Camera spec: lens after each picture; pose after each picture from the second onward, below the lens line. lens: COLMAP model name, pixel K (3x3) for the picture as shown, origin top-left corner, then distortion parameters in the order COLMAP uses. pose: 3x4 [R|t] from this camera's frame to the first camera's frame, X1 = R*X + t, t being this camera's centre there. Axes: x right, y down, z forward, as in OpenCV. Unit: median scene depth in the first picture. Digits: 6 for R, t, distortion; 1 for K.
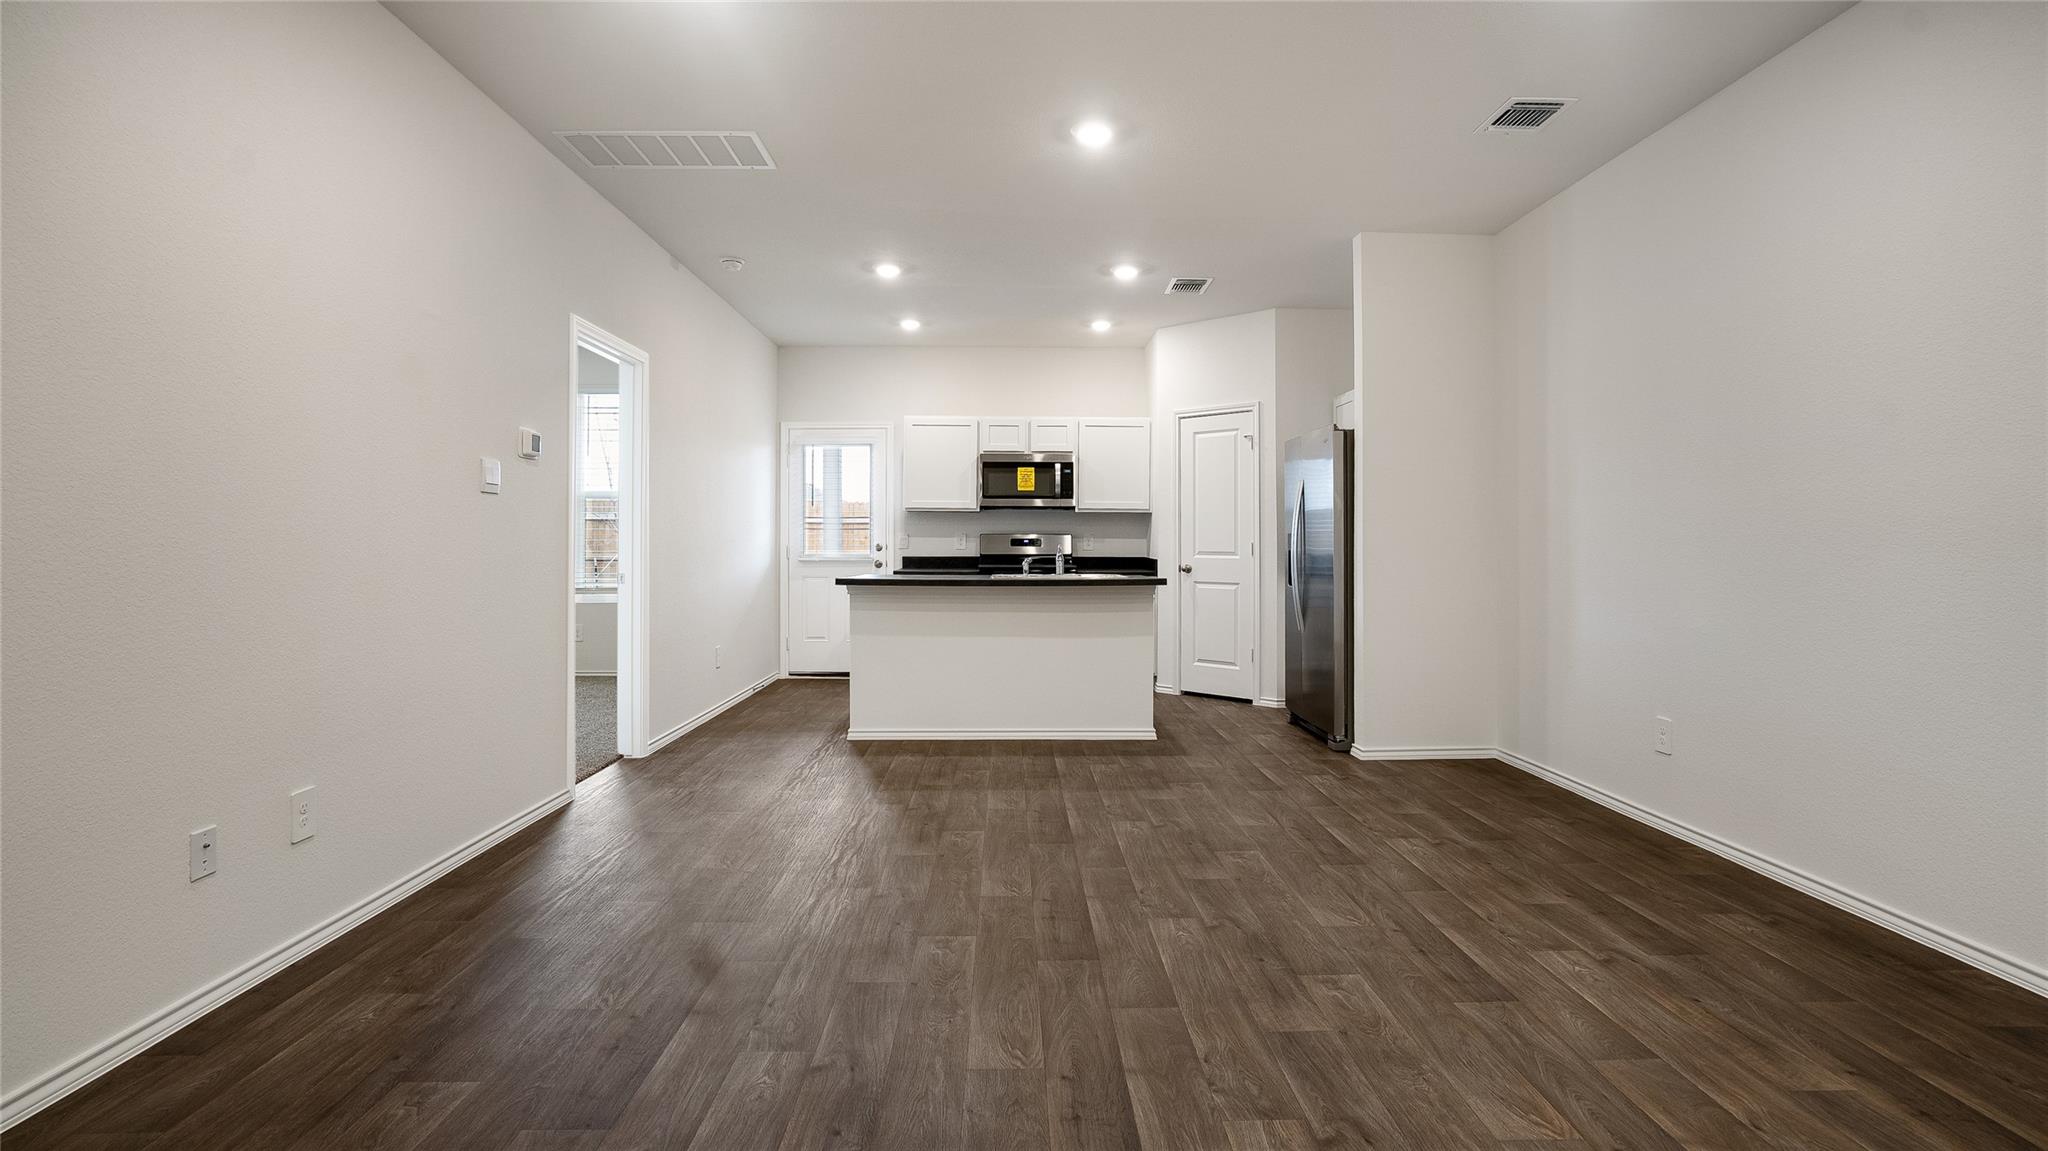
lens RADIAL K [[967.1, 0, 1067.4], [0, 967.1, 539.6], [0, 0, 1]] dist [-0.025159, 0.001269]
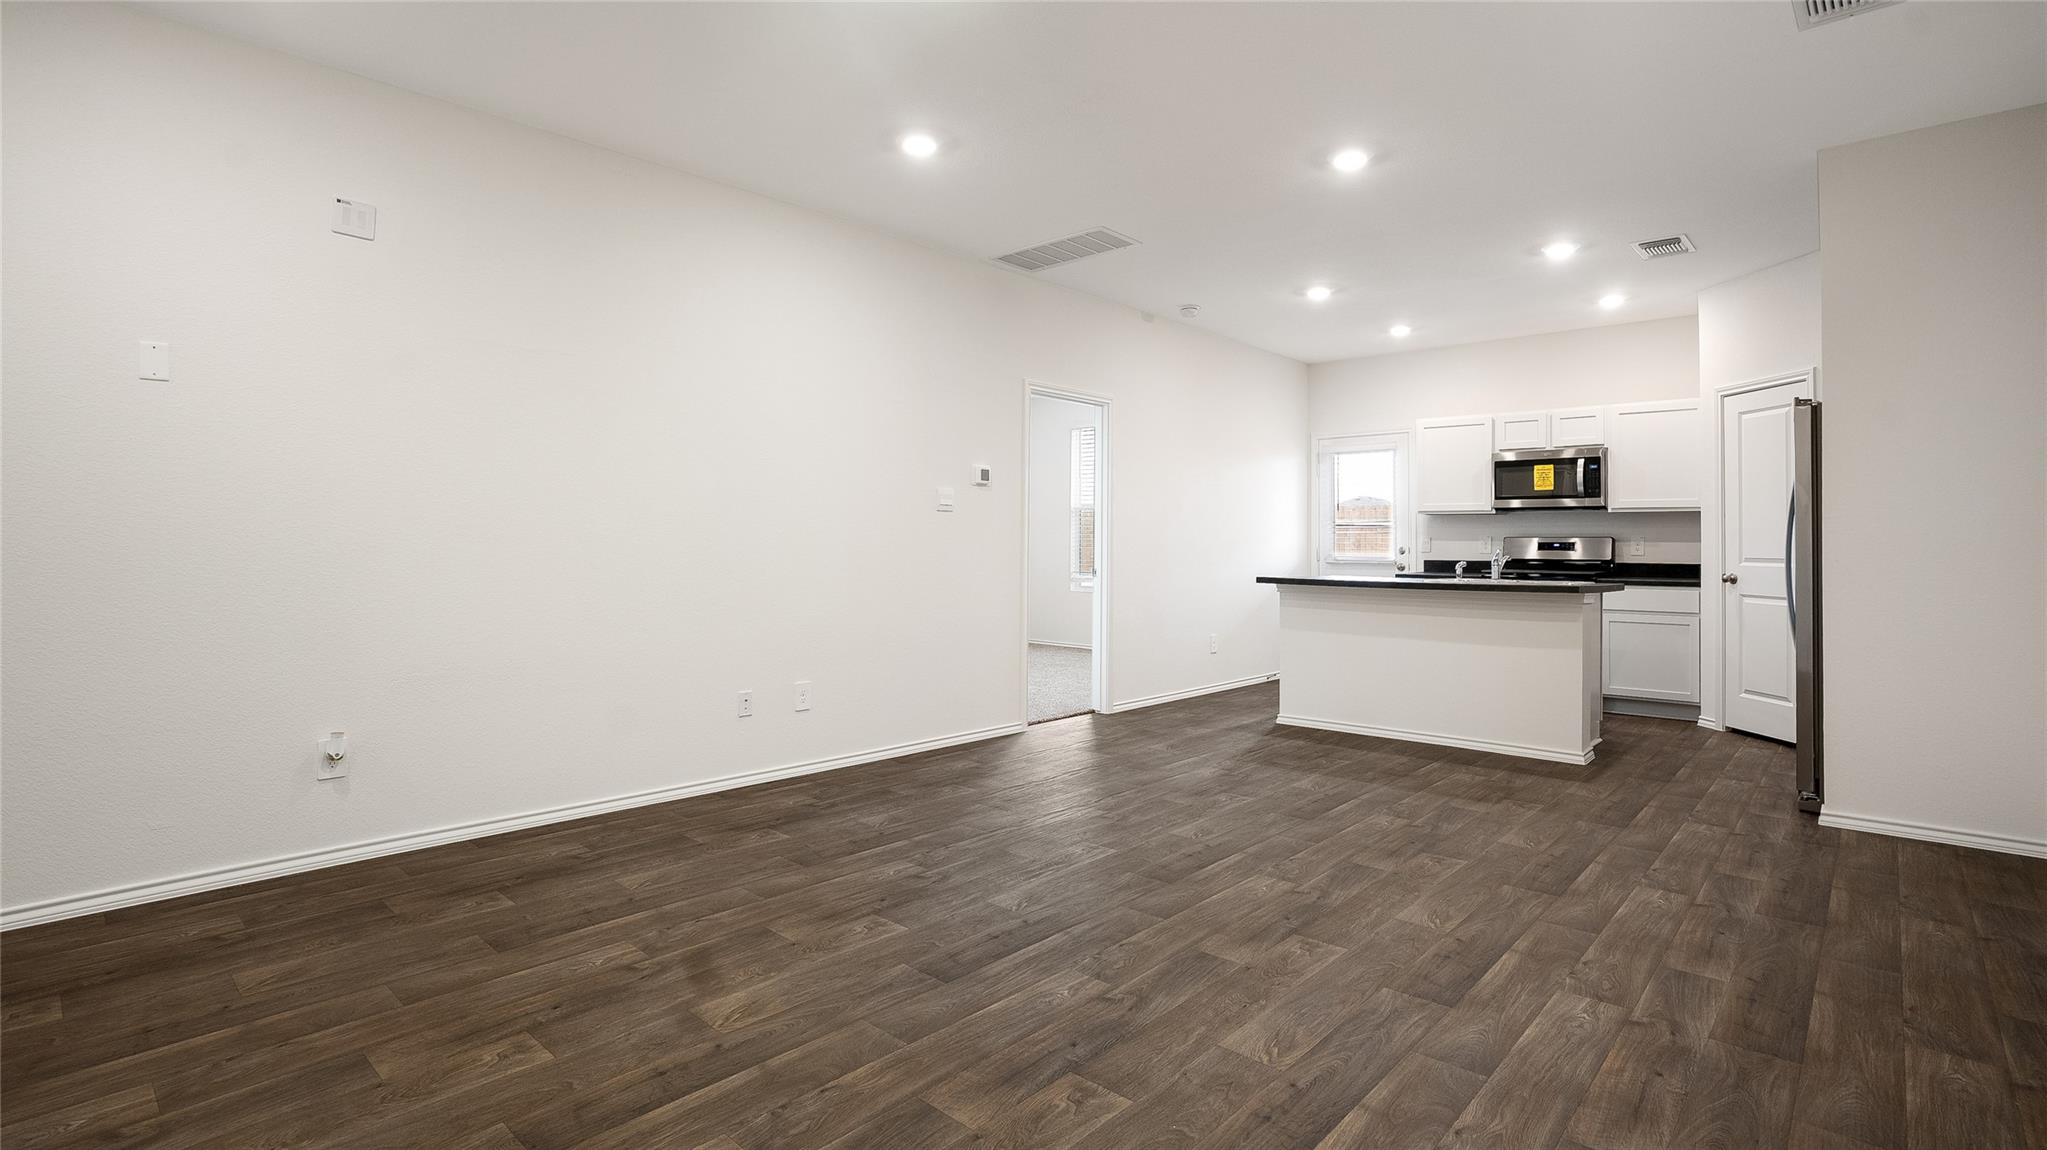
lens RADIAL K [[1006.4, 0, 1045.7], [0, 1006.4, 517.3], [0, 0, 1]] dist [-0.021743, 0.001217]
pose [[0.717459, -0.016083, -0.696415, 0.287480], [-0.002498, 0.999668, -0.025660, 0.001052], [0.696596, 0.020149, 0.717181, -0.013405]]
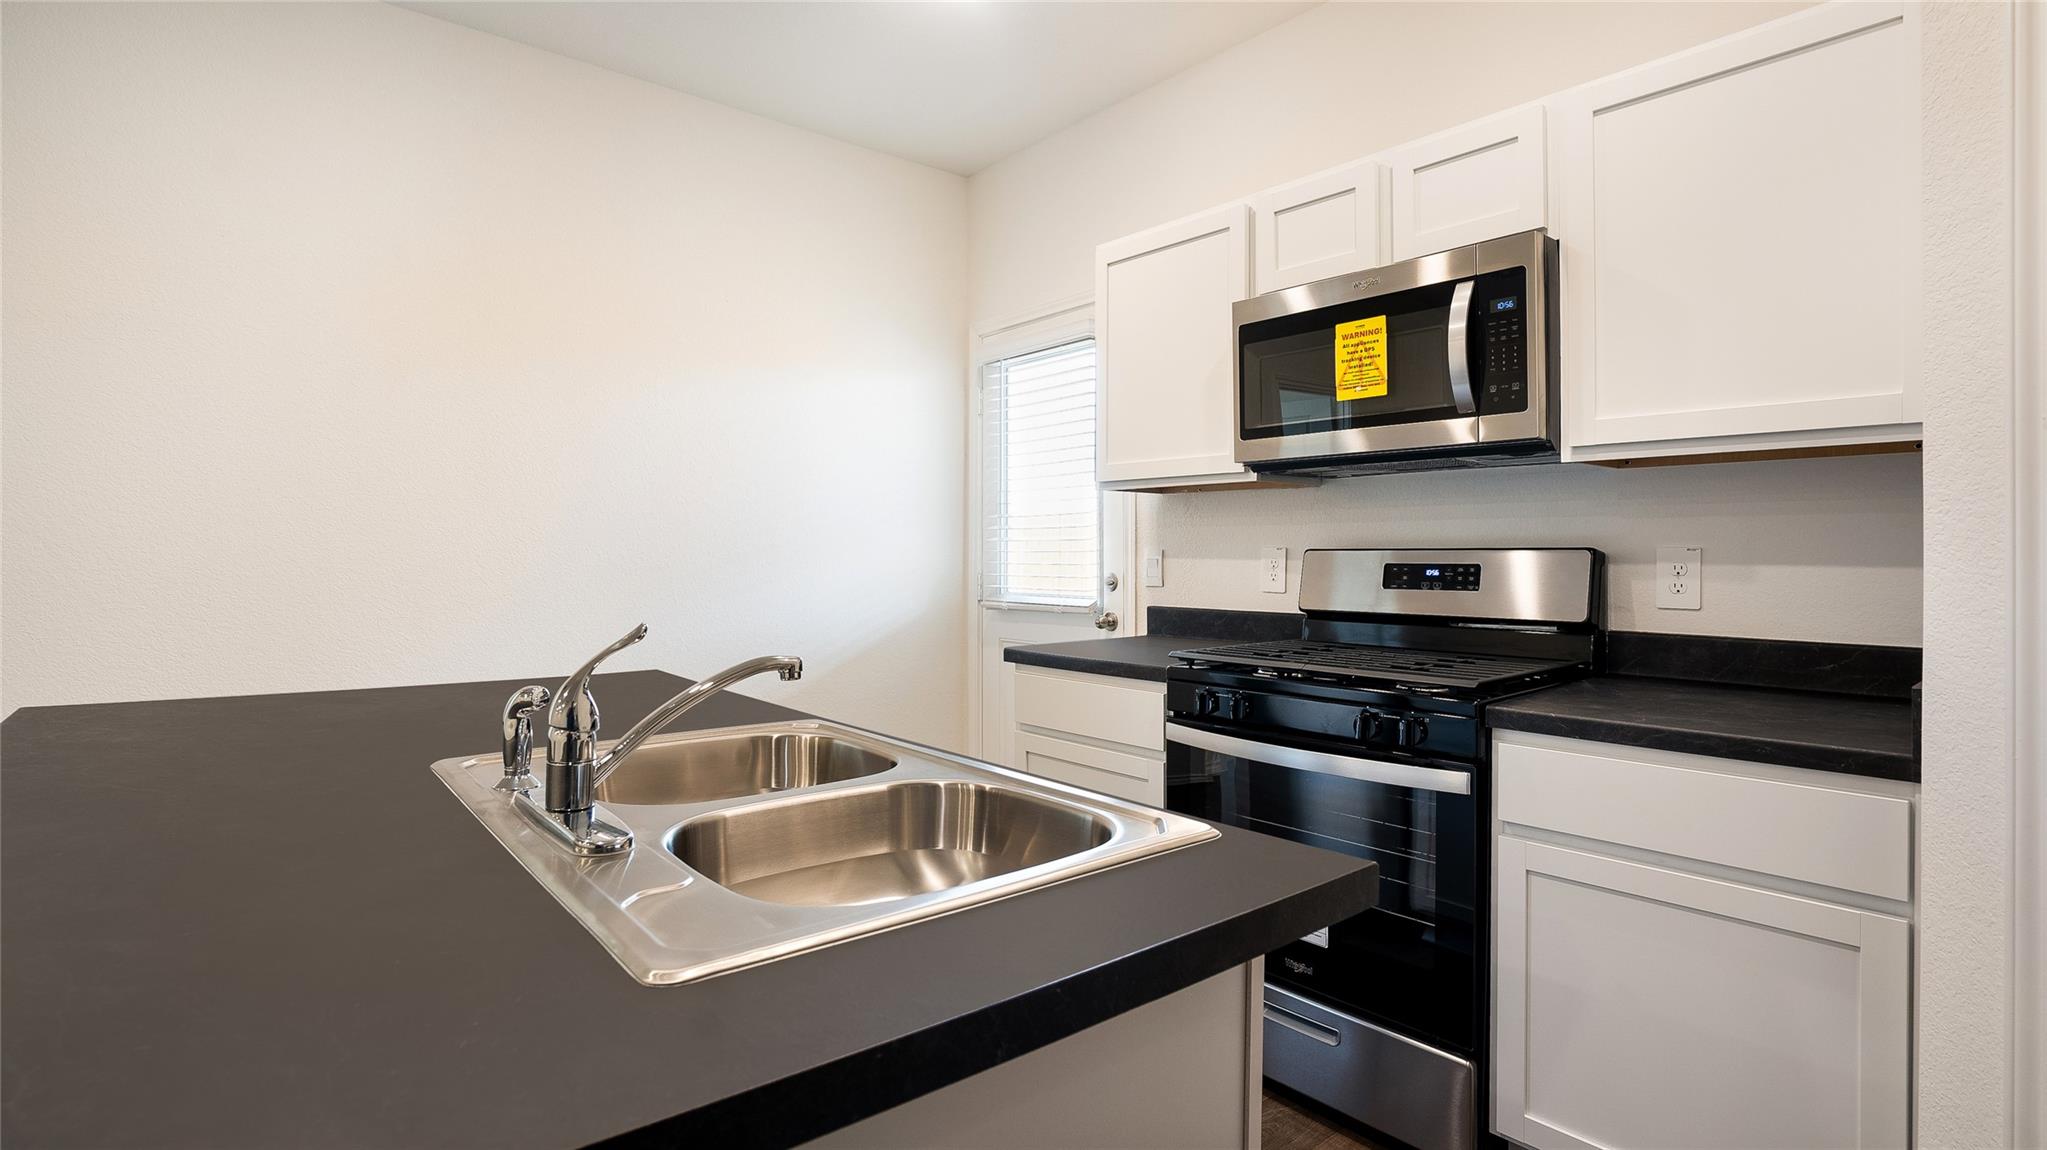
lens RADIAL K [[966.6, 0, 1066.8], [0, 966.6, 539.1], [0, 0, 1]] dist [-0.025159, 0.001269]
pose [[0.617940, -0.011499, -0.786141, 0.132714], [0.001764, 0.999911, -0.013239, -0.005053], [0.786223, 0.006794, 0.617905, 0.773267]]
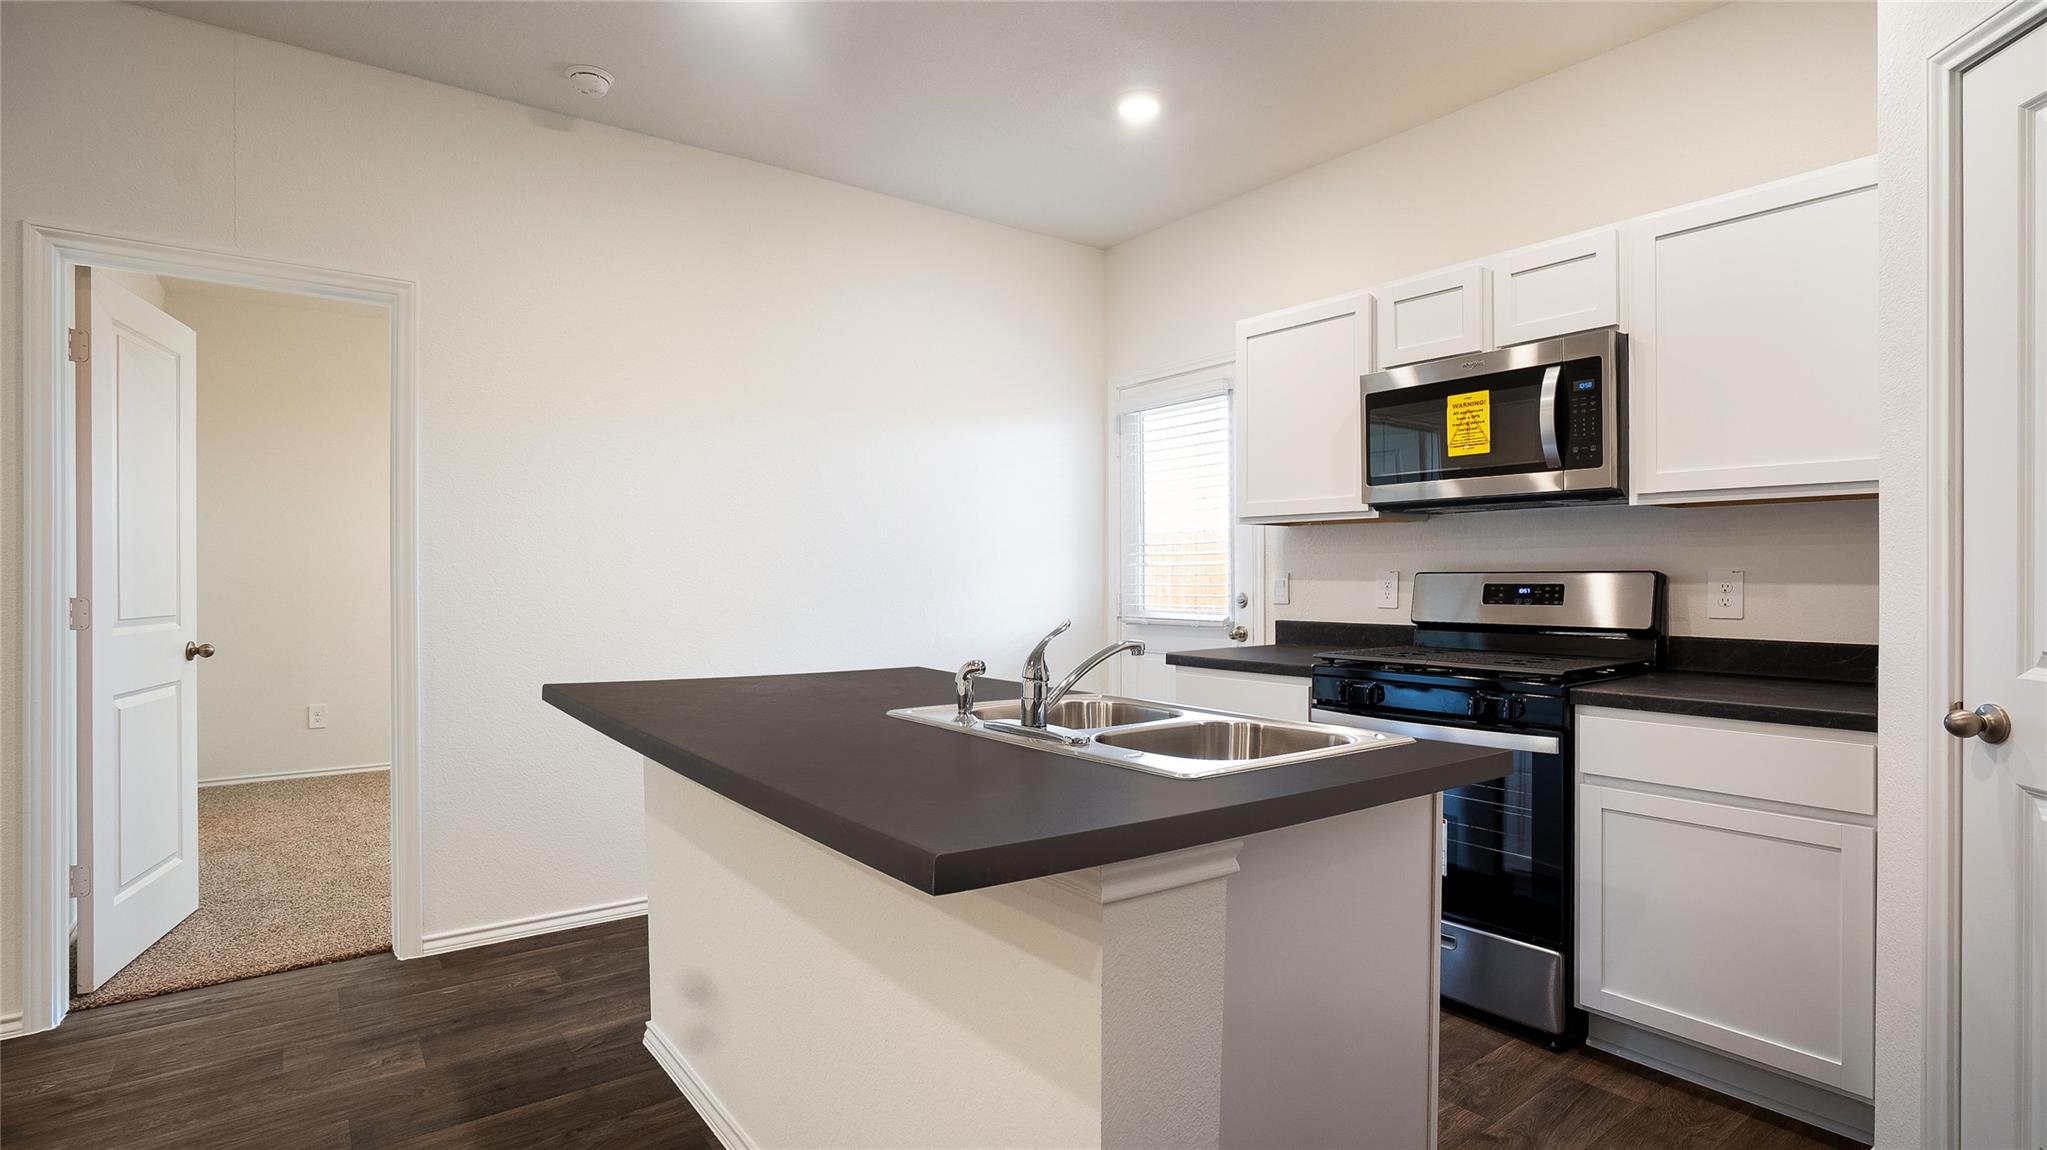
lens RADIAL K [[997.9, 0, 1052.9], [0, 997.9, 572.5], [0, 0, 1]] dist [-0.028836, 0.022235]
pose [[0.566634, -0.004764, -0.823956, 0.185086], [0.006536, 0.999978, -0.001288, -0.006347], [0.823944, -0.004655, 0.566653, 0.671001]]
